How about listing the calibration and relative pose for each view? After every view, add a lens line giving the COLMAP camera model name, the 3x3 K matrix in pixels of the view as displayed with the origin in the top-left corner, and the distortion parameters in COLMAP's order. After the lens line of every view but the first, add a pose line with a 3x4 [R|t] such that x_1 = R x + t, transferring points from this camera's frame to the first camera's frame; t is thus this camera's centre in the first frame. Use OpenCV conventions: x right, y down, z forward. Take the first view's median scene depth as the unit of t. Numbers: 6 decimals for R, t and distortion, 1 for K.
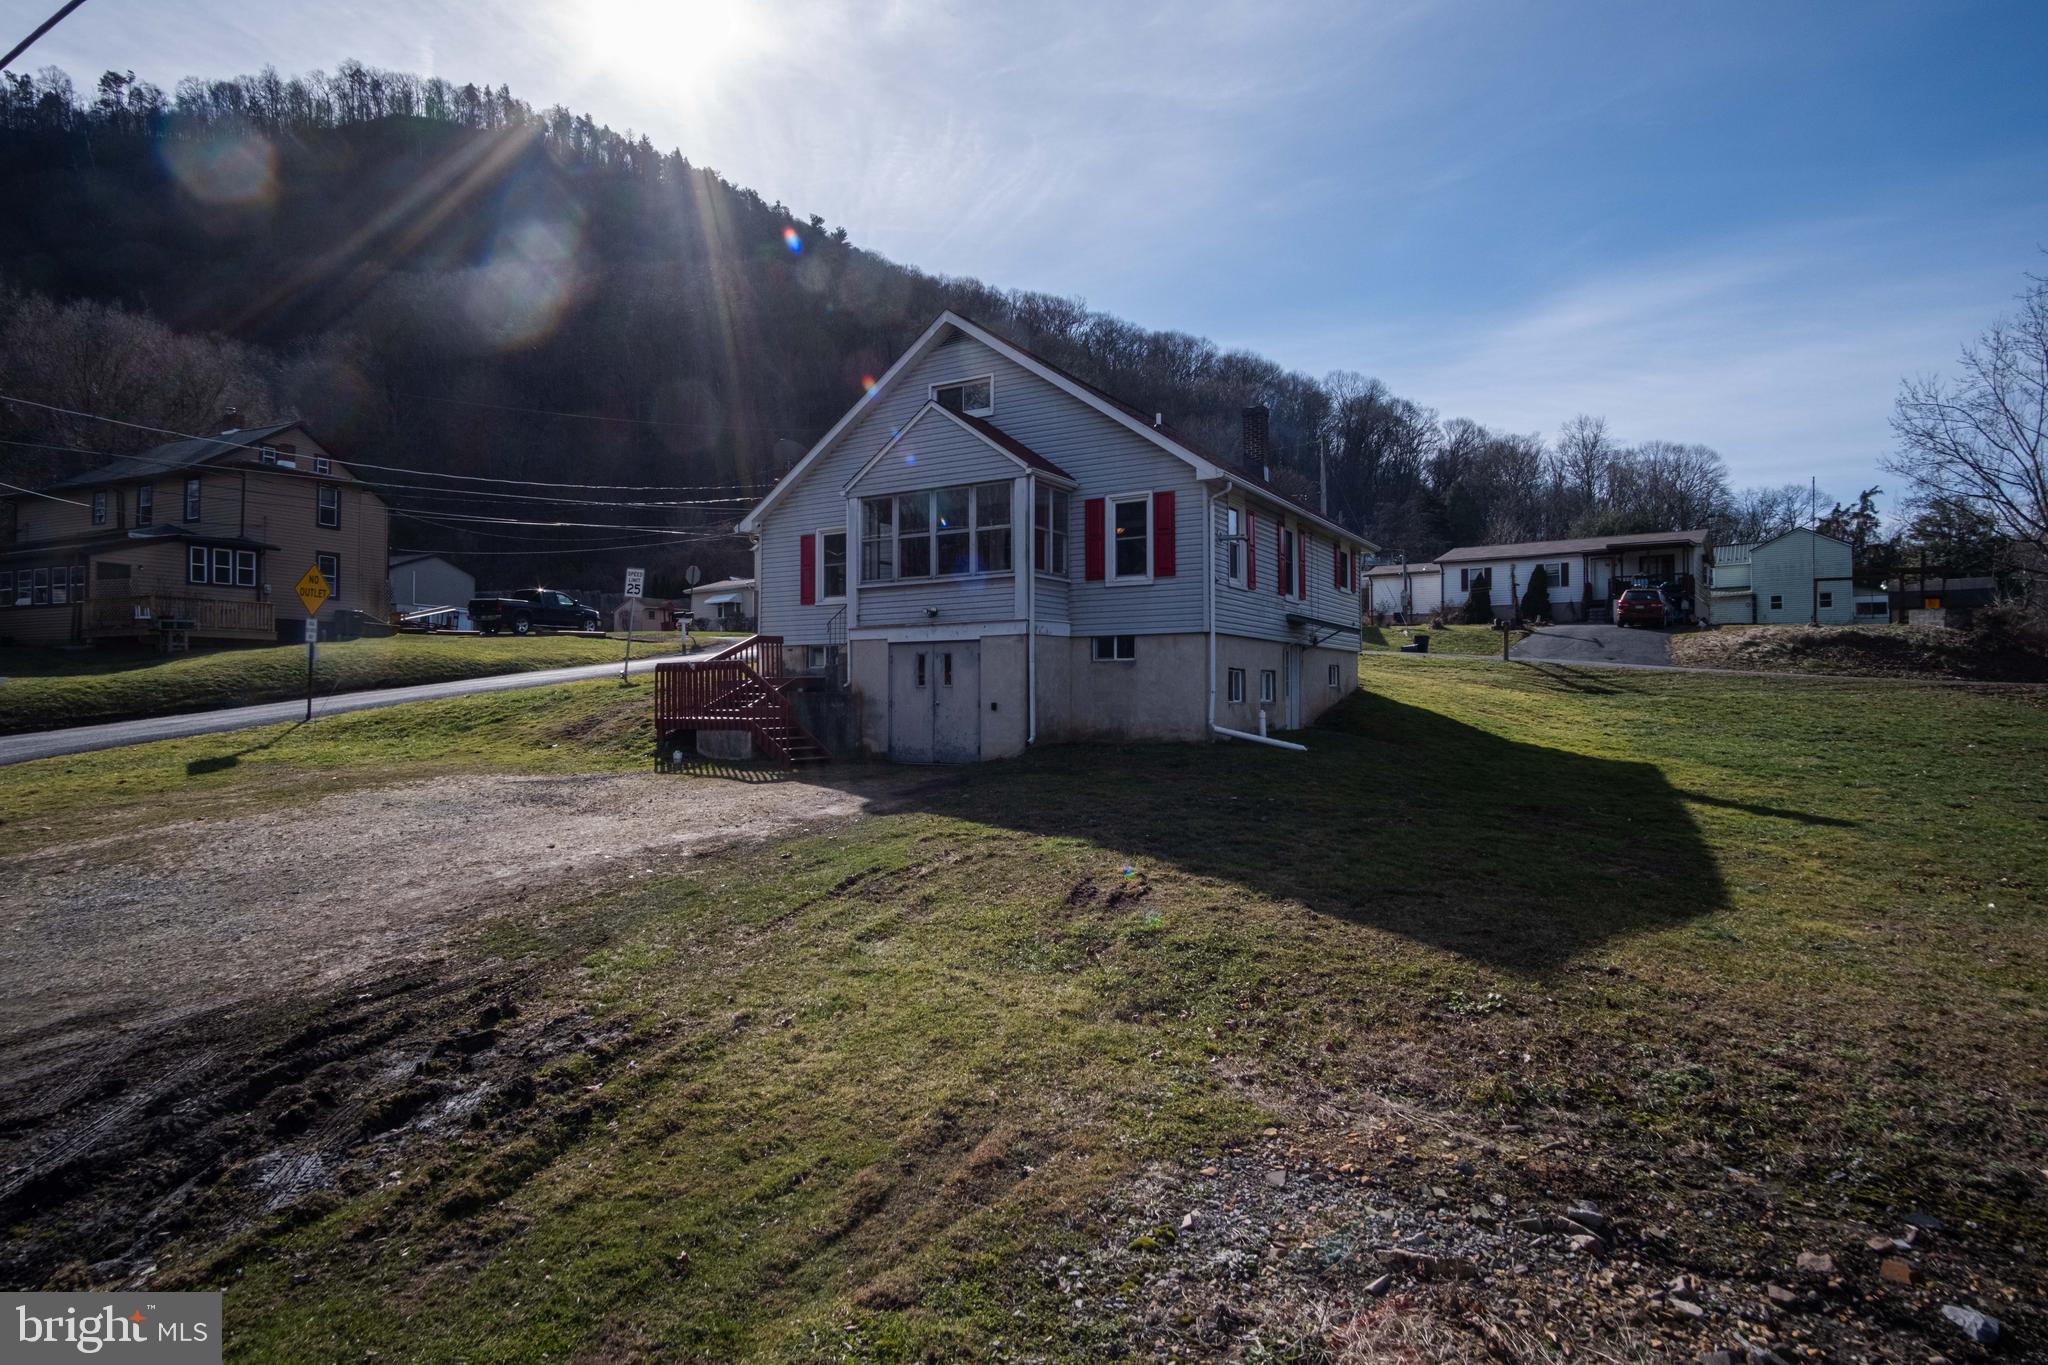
lens RADIAL K [[1082.5, 0, 1024.8], [0, 1082.5, 682.9], [0, 0, 1]] dist [-0.026964, 0.000890]
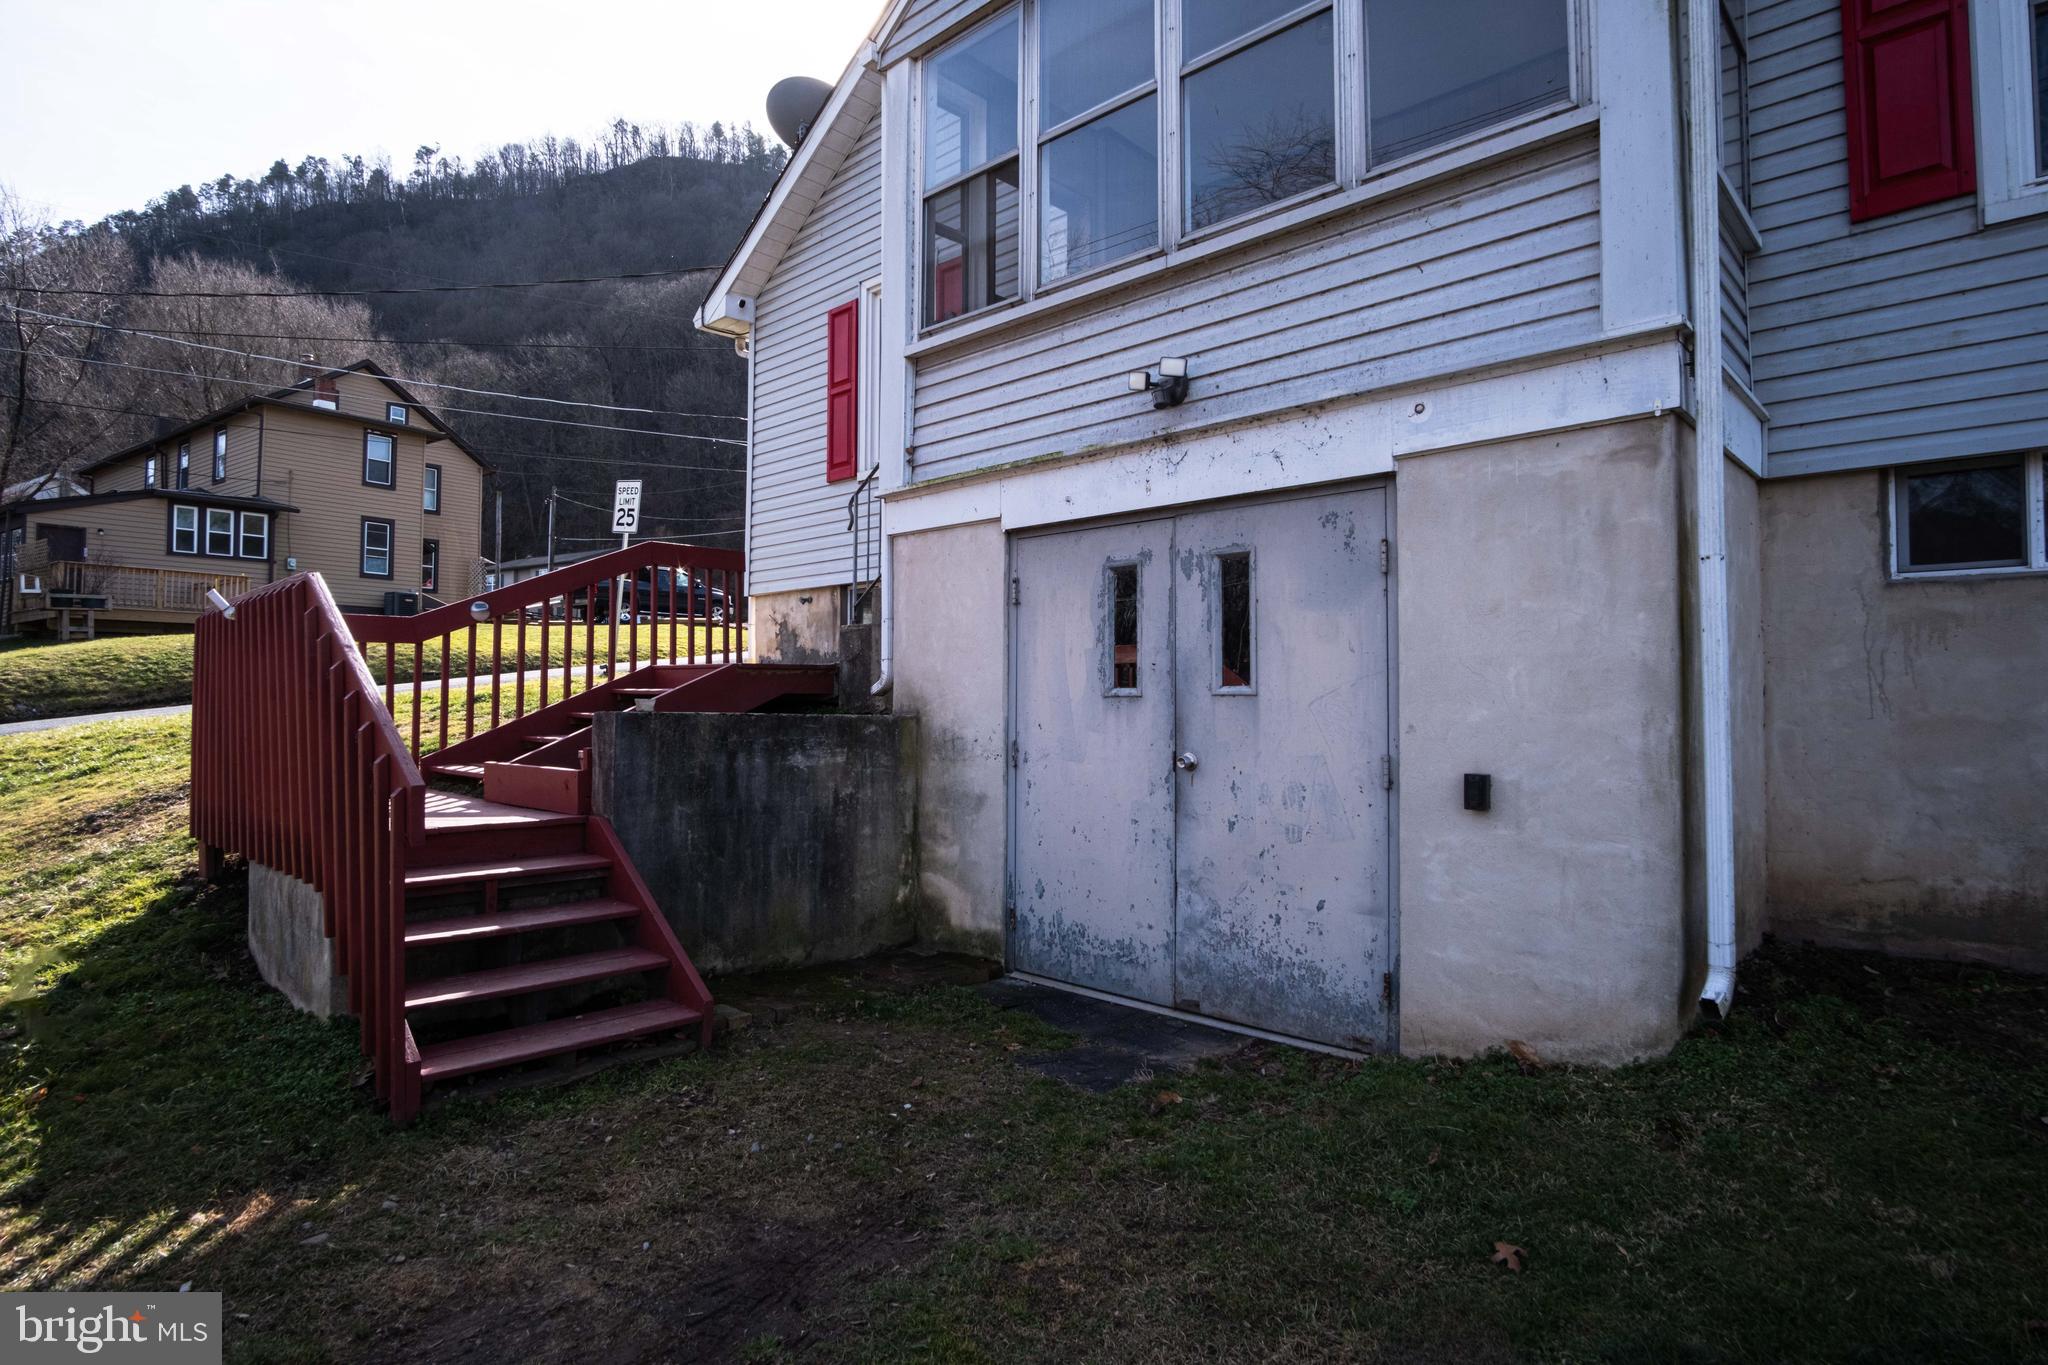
lens RADIAL K [[1082.5, 0, 1007.7], [0, 1082.5, 671.5], [0, 0, 1]] dist [-0.026964, 0.000890]
pose [[0.974873, -0.002374, -0.222751, -0.033183], [-0.000981, 0.999888, -0.014949, 0.001104], [0.222761, 0.014792, 0.974761, 0.376147]]
